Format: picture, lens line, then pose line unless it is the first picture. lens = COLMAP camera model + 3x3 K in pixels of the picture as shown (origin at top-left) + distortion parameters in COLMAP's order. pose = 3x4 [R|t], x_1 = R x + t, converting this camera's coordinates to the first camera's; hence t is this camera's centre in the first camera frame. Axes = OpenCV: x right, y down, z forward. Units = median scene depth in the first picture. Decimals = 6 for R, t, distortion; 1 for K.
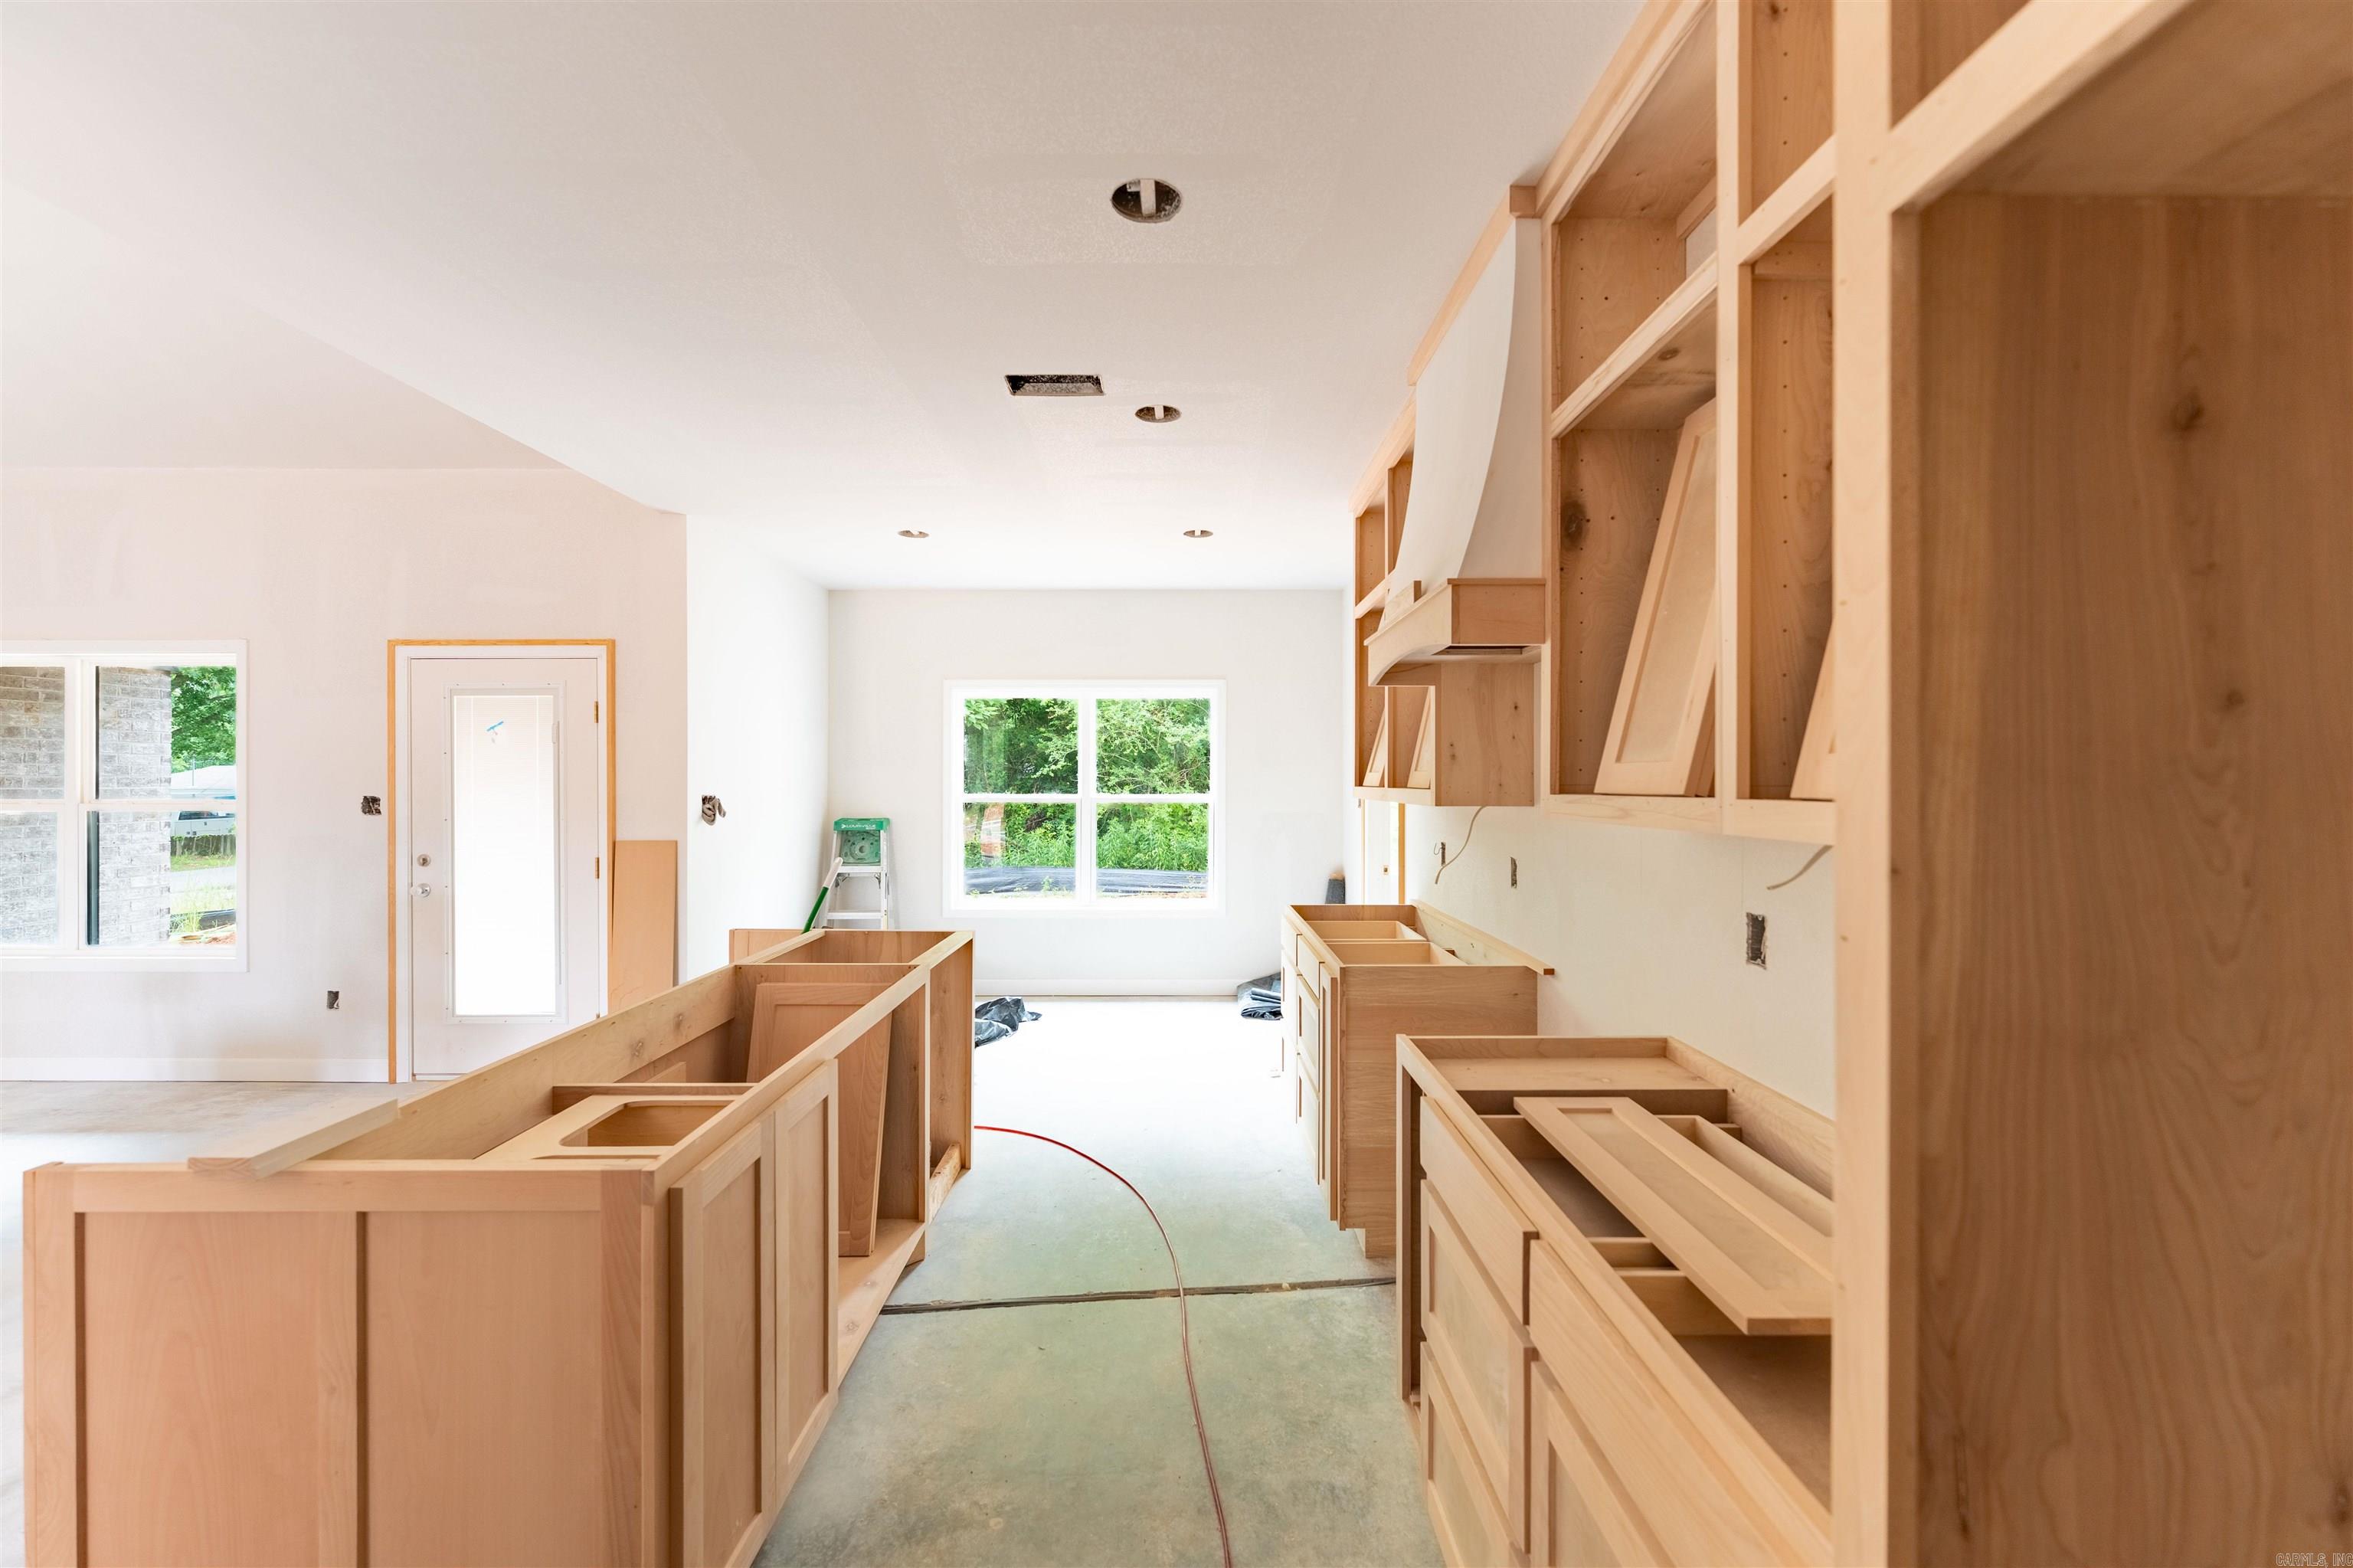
lens RADIAL K [[945.3, 0, 1179.3], [0, 945.3, 780.7], [0, 0, 1]] dist [-0.000742, 0.000334]
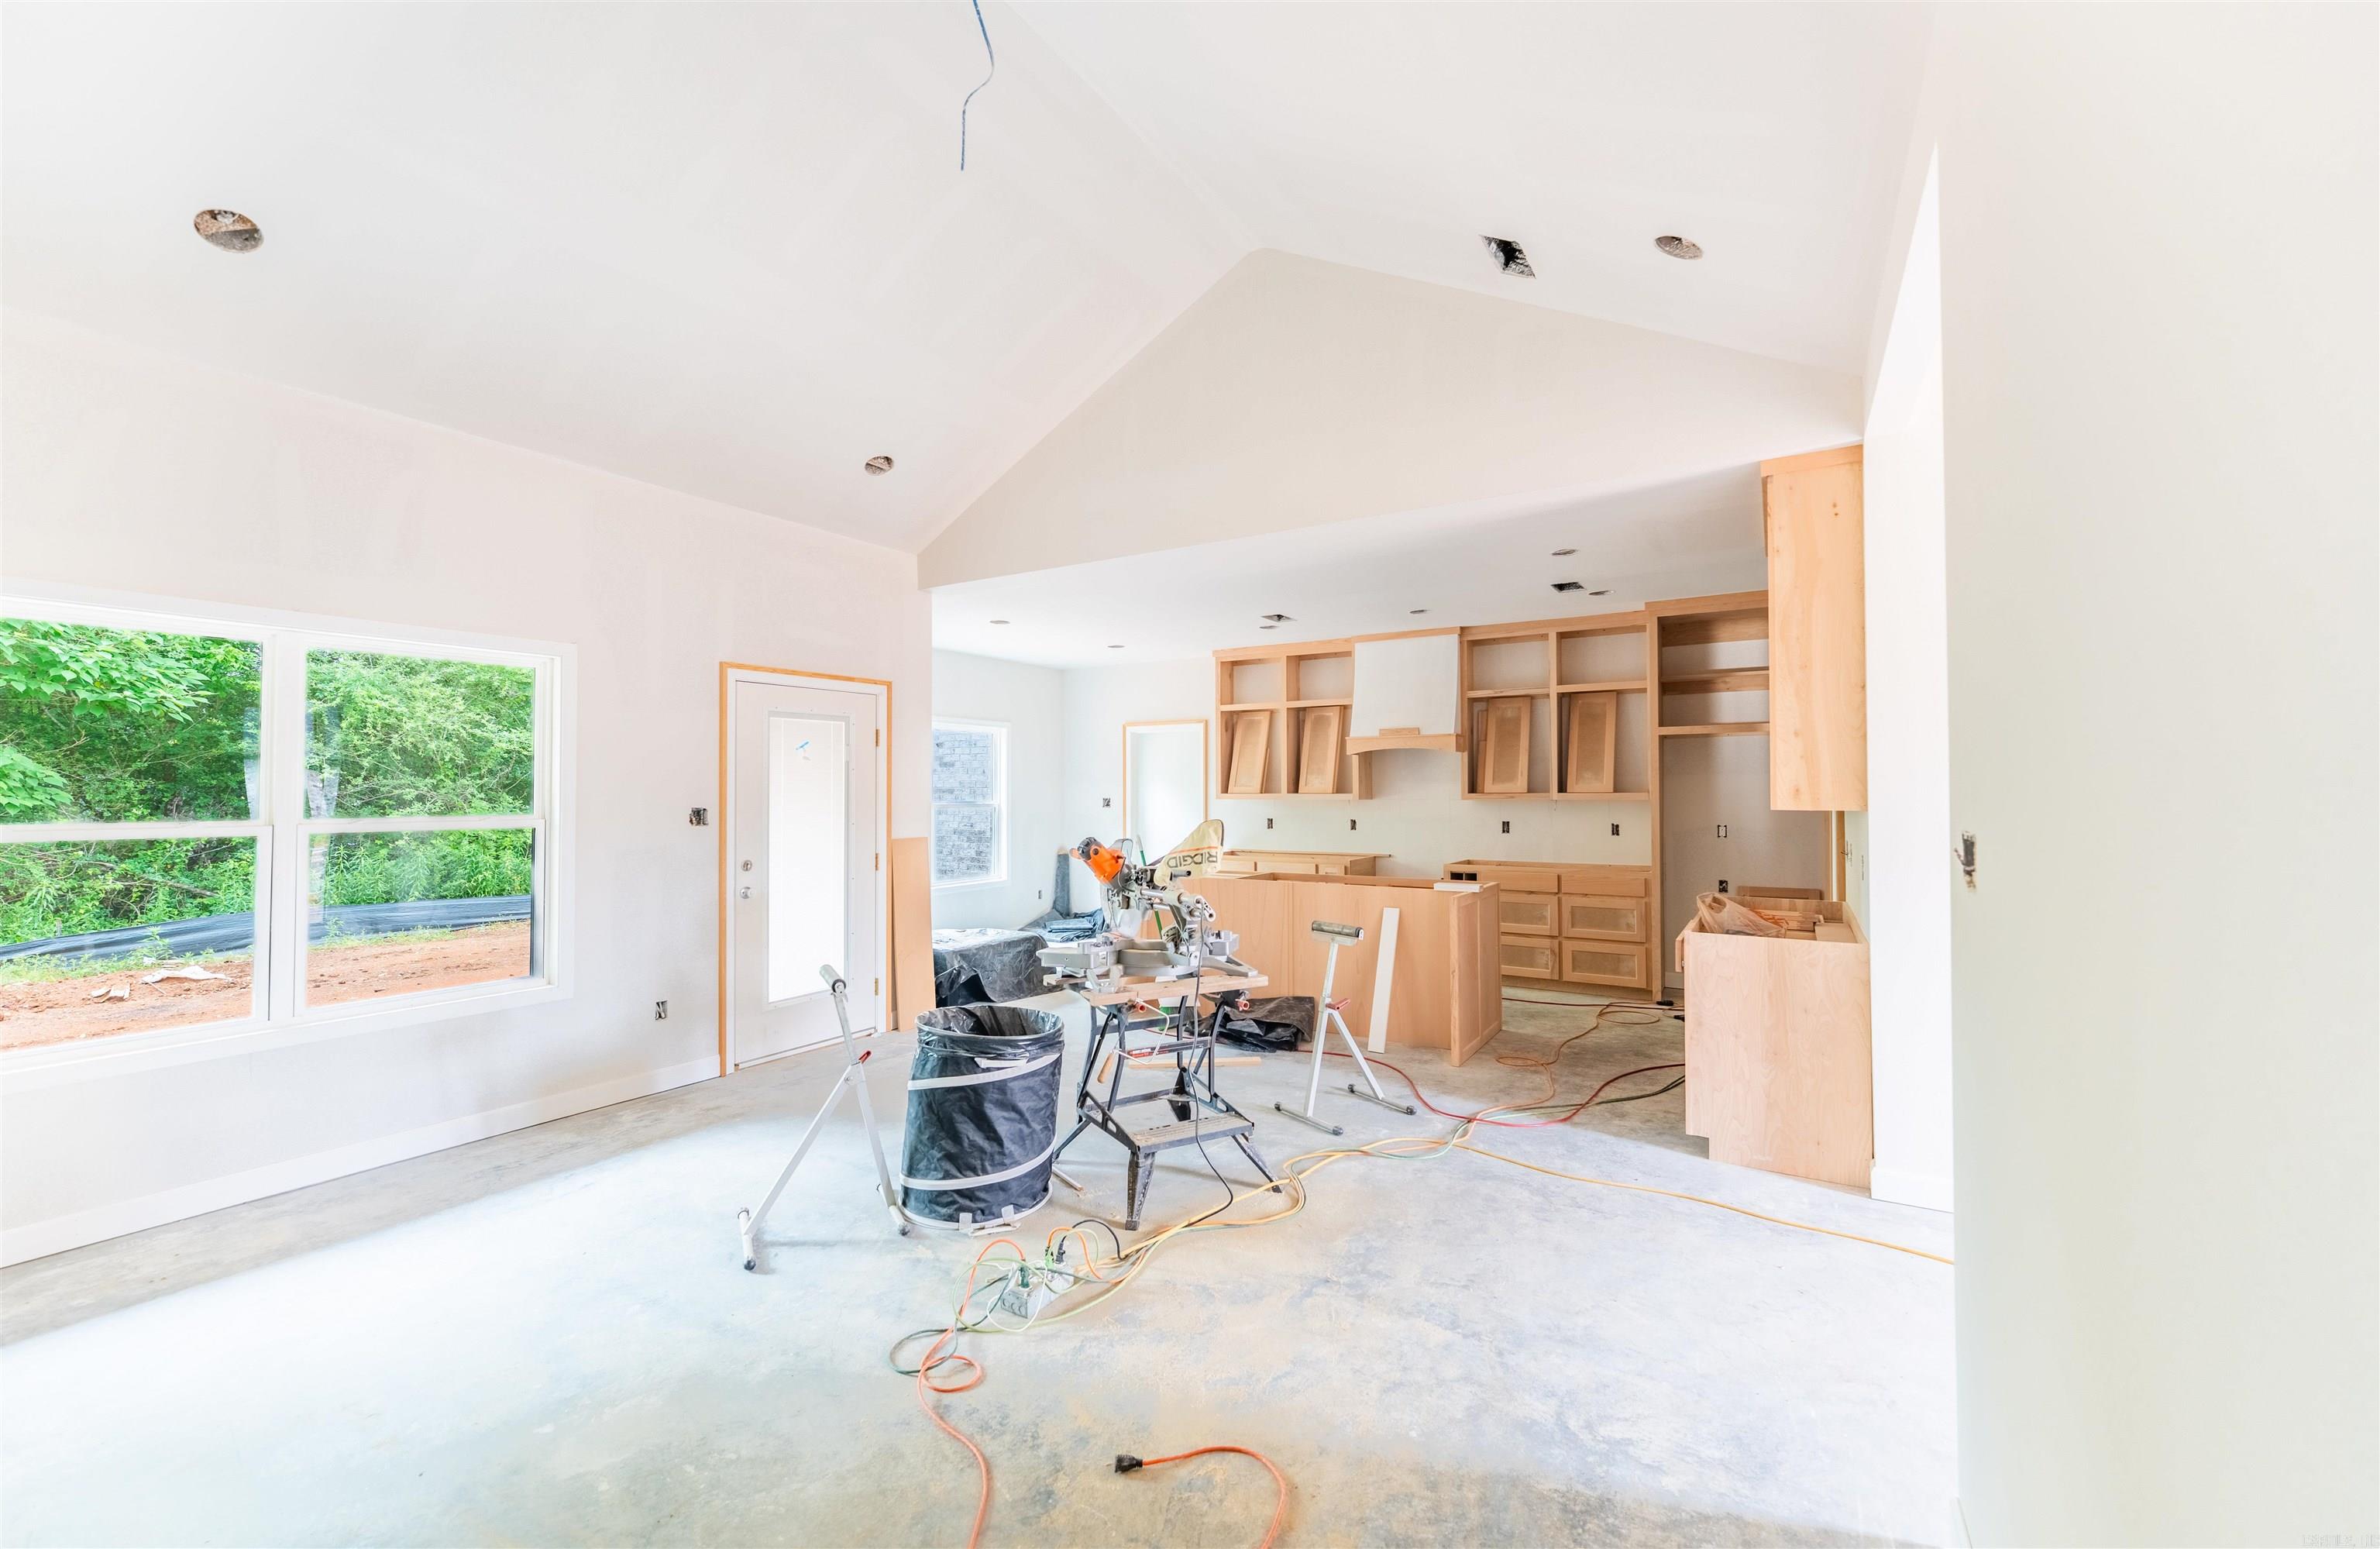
lens RADIAL K [[947.5, 0, 1193.7], [0, 947.5, 766.8], [0, 0, 1]] dist [0.001521, 0.000105]
pose [[0.528805, 0.018629, 0.848539, -1.464086], [0.003561, 0.999702, -0.024166, -0.001536], [-0.848736, 0.015801, 0.528581, -0.022686]]
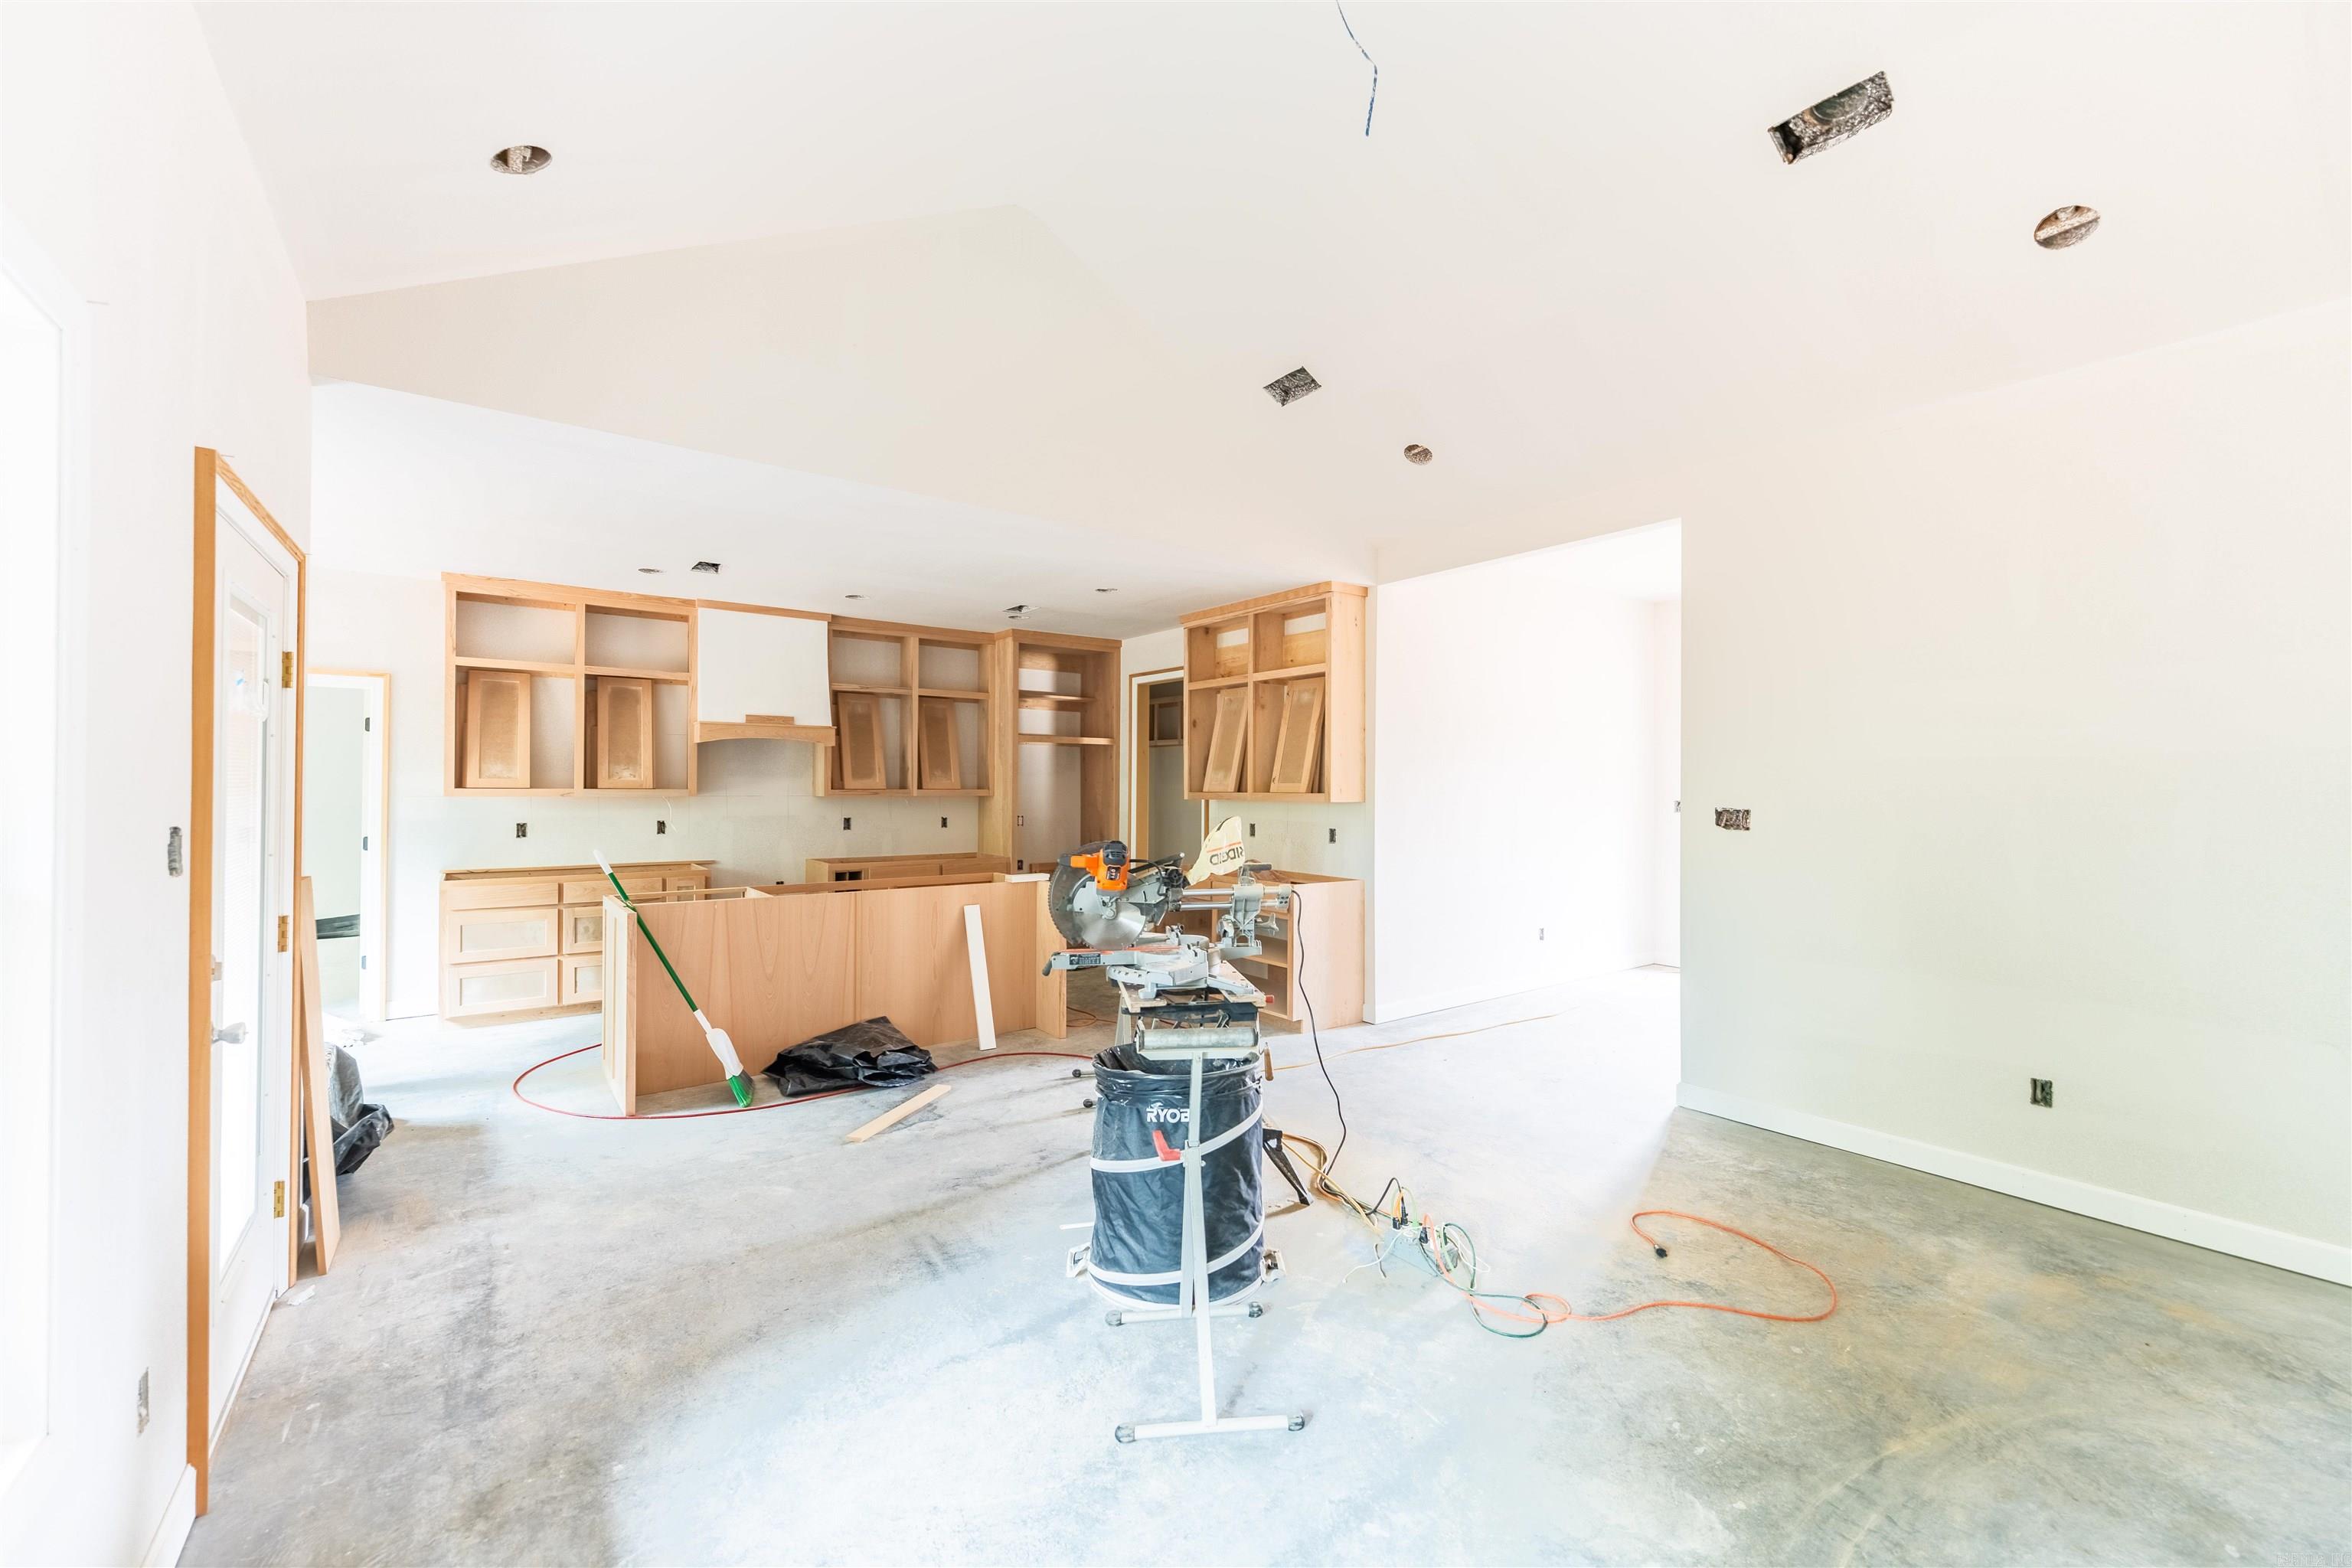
lens RADIAL K [[944.8, 0, 1178.8], [0, 944.8, 780.7], [0, 0, 1]] dist [-0.000742, 0.000334]
pose [[-0.592224, 0.000589, 0.805773, -1.423227], [-0.005413, 0.999974, -0.004709, -0.003588], [-0.805755, -0.007150, -0.592206, 0.900484]]
